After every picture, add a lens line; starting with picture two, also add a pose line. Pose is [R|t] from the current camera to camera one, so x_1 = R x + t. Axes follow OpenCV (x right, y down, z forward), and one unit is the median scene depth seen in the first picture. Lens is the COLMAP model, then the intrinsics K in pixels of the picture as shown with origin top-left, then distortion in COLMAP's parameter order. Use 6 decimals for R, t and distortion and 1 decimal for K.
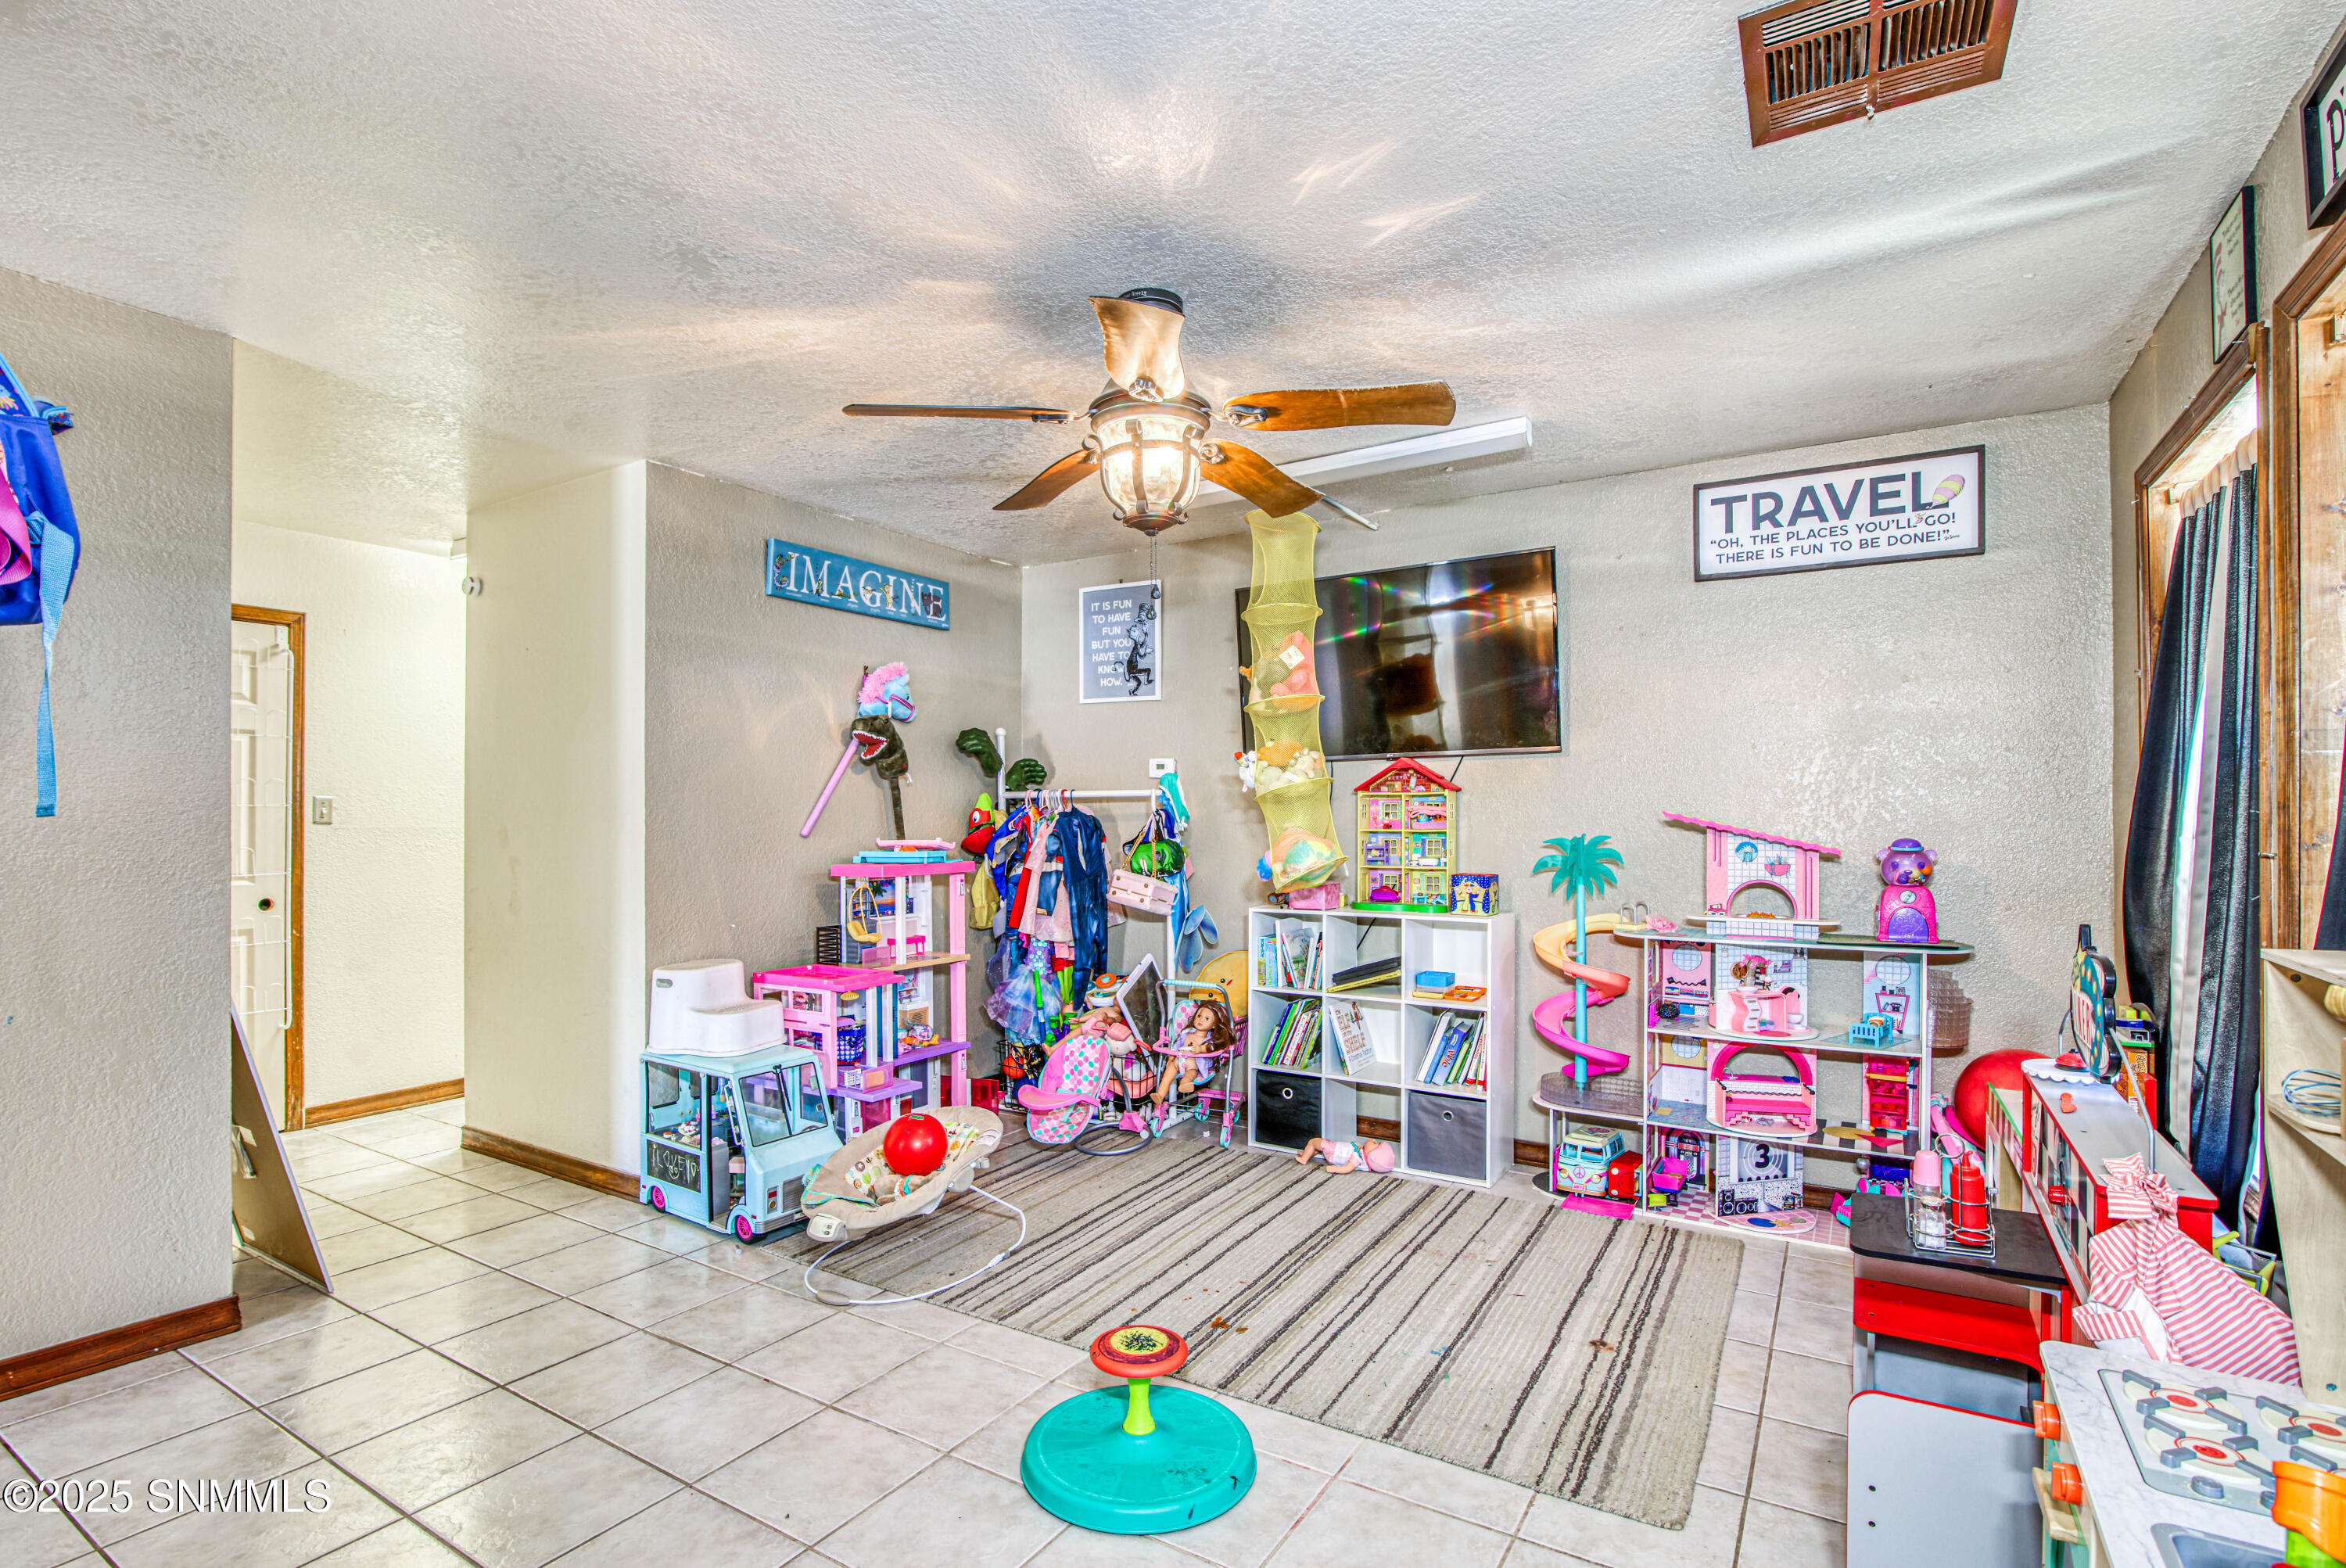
lens RADIAL K [[1067.3, 0, 1172.0], [0, 1067.3, 825.0], [0, 0, 1]] dist [-0.016234, 0.000083]
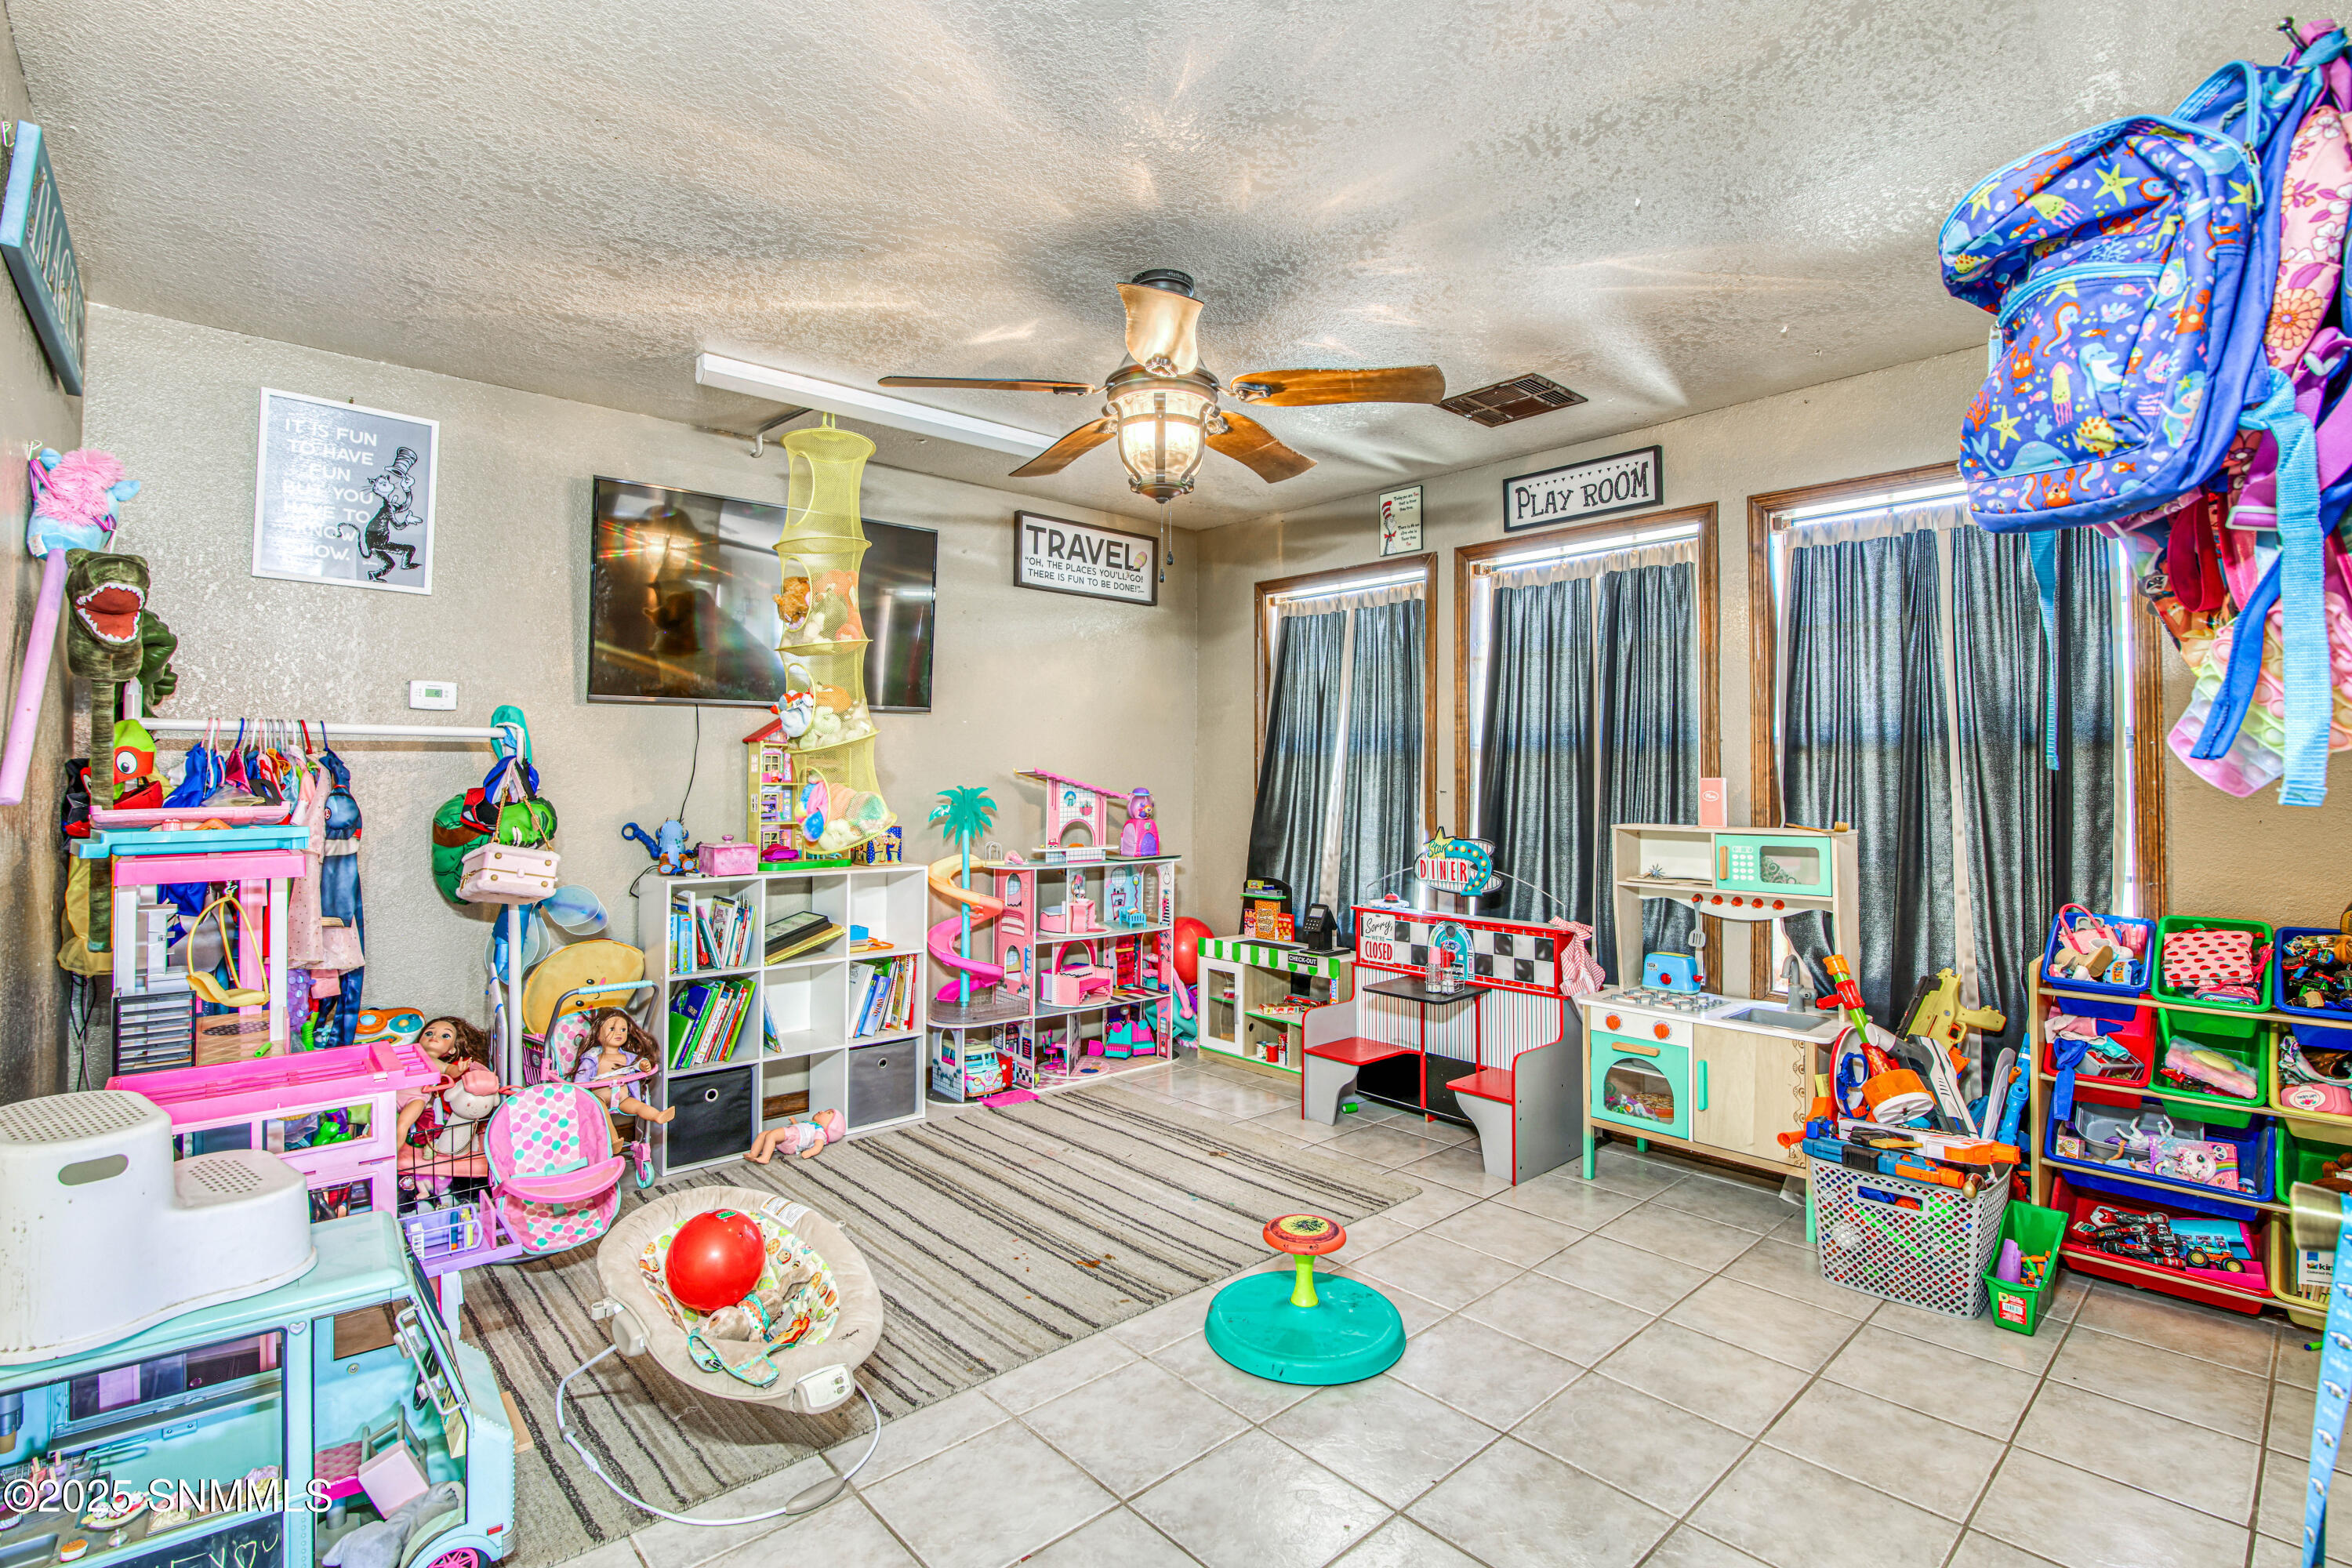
lens RADIAL K [[1089.7, 0, 1158.9], [0, 1089.7, 753.3], [0, 0, 1]] dist [-0.020963, 0.000404]
pose [[0.298654, 0.020130, 0.954149, -0.735541], [-0.002420, 0.999790, -0.020335, -0.003983], [-0.954358, 0.003764, 0.298640, 0.480900]]
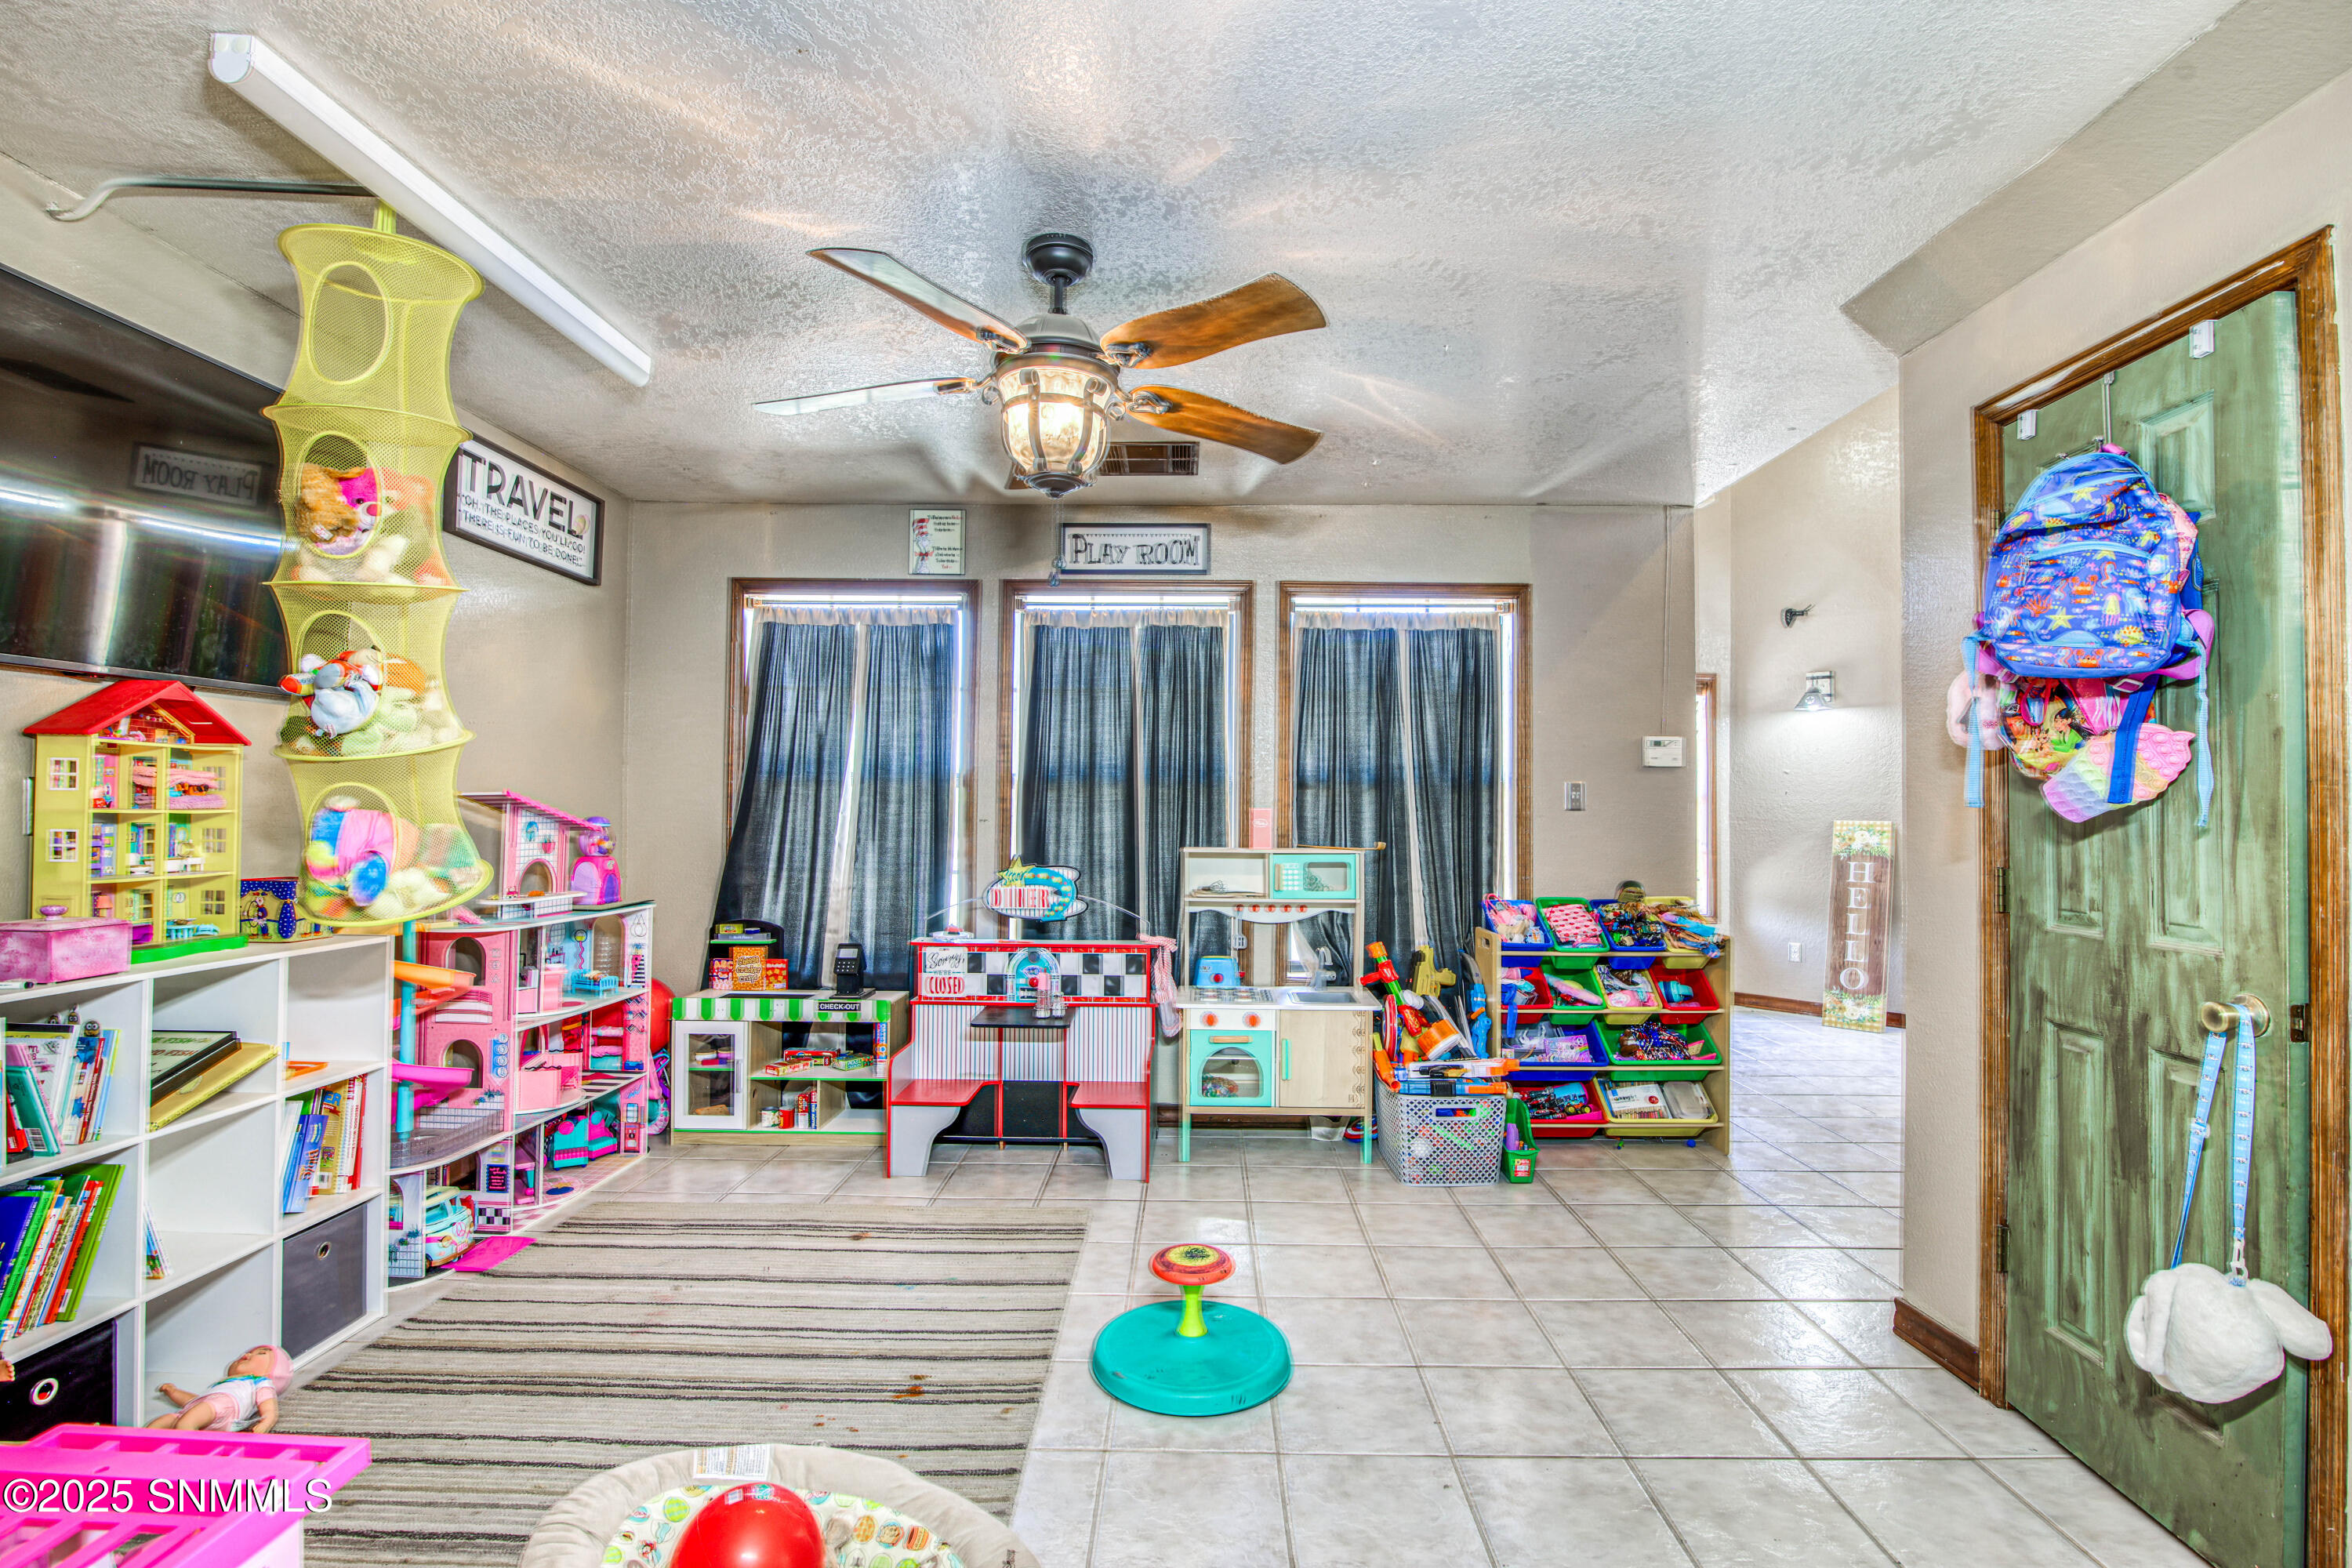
lens RADIAL K [[1067.6, 0, 1192.9], [0, 1067.6, 790.0], [0, 0, 1]] dist [-0.023894, 0.001914]
pose [[-0.504200, 0.010505, 0.863523, -0.625539], [-0.009132, 0.999805, -0.017495, -0.001636], [-0.863539, -0.016707, -0.504006, 0.961794]]
